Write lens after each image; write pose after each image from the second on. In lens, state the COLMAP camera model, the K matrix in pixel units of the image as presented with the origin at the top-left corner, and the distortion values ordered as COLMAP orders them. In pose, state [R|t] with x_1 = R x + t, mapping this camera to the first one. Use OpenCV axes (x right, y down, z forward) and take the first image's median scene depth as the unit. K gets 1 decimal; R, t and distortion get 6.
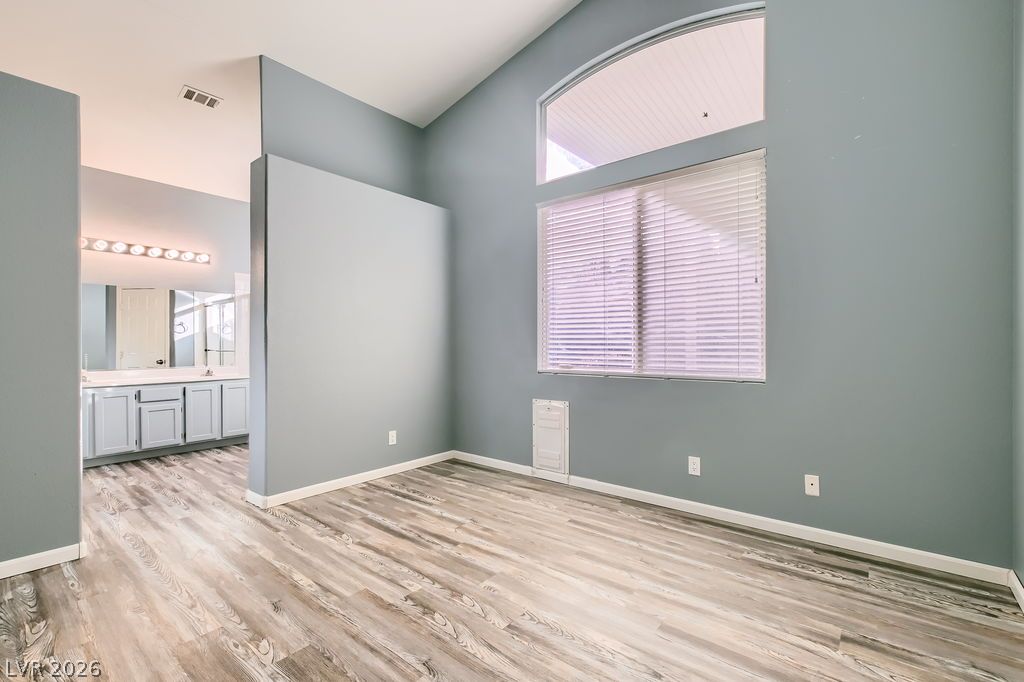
lens RADIAL K [[446.6, 0, 516.8], [0, 446.6, 345.5], [0, 0, 1]] dist [-0.001311, 0.002150]
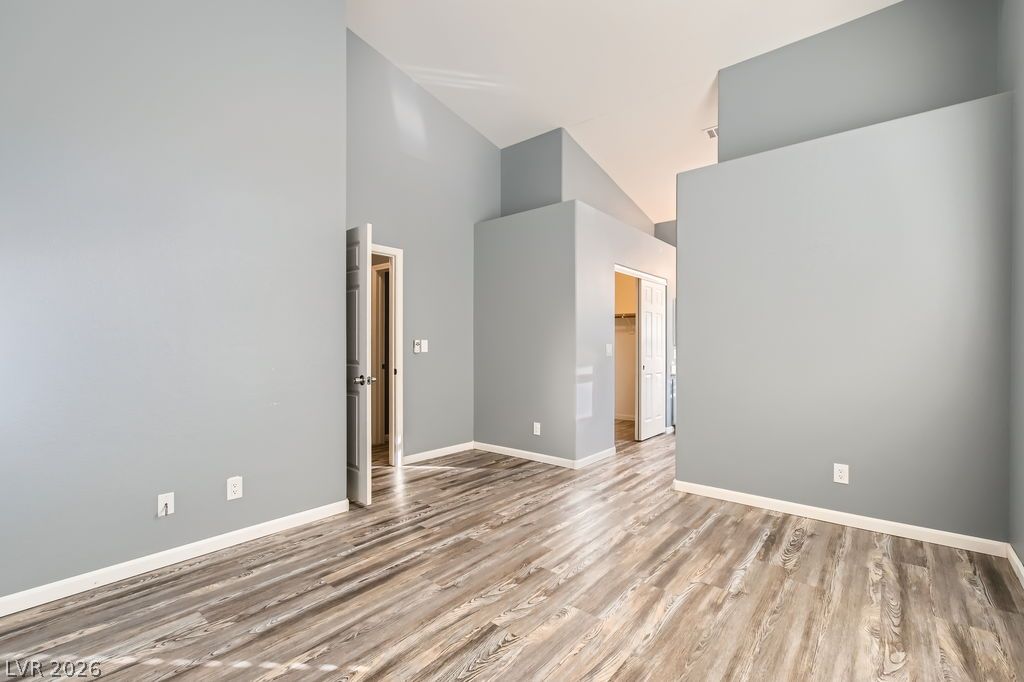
lens RADIAL K [[446.6, 0, 510.1], [0, 446.6, 336.9], [0, 0, 1]] dist [-0.001311, 0.002150]
pose [[-0.020408, -0.018266, -0.999625, 0.652433], [0.001311, 0.999832, -0.018297, 0.000686], [0.999791, -0.001684, -0.020381, 0.693983]]
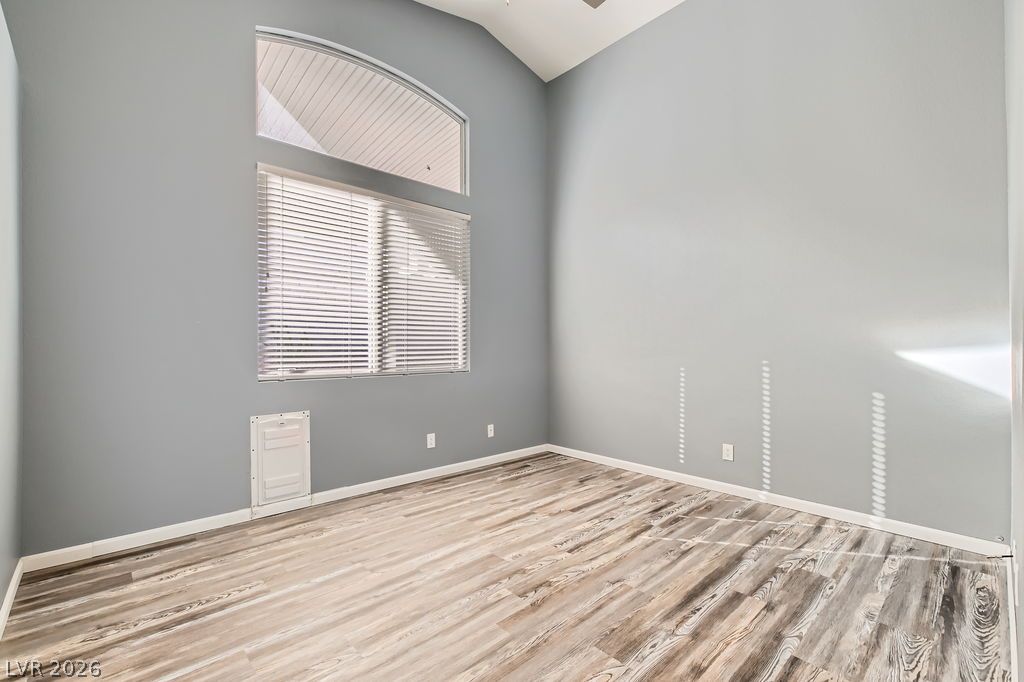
lens RADIAL K [[446.6, 0, 515.8], [0, 446.6, 344.2], [0, 0, 1]] dist [-0.001311, 0.002150]
pose [[0.131290, 0.007584, 0.991315, -0.913970], [-0.000633, 0.999971, -0.007566, 0.004133], [-0.991344, 0.000366, 0.131291, 0.645786]]
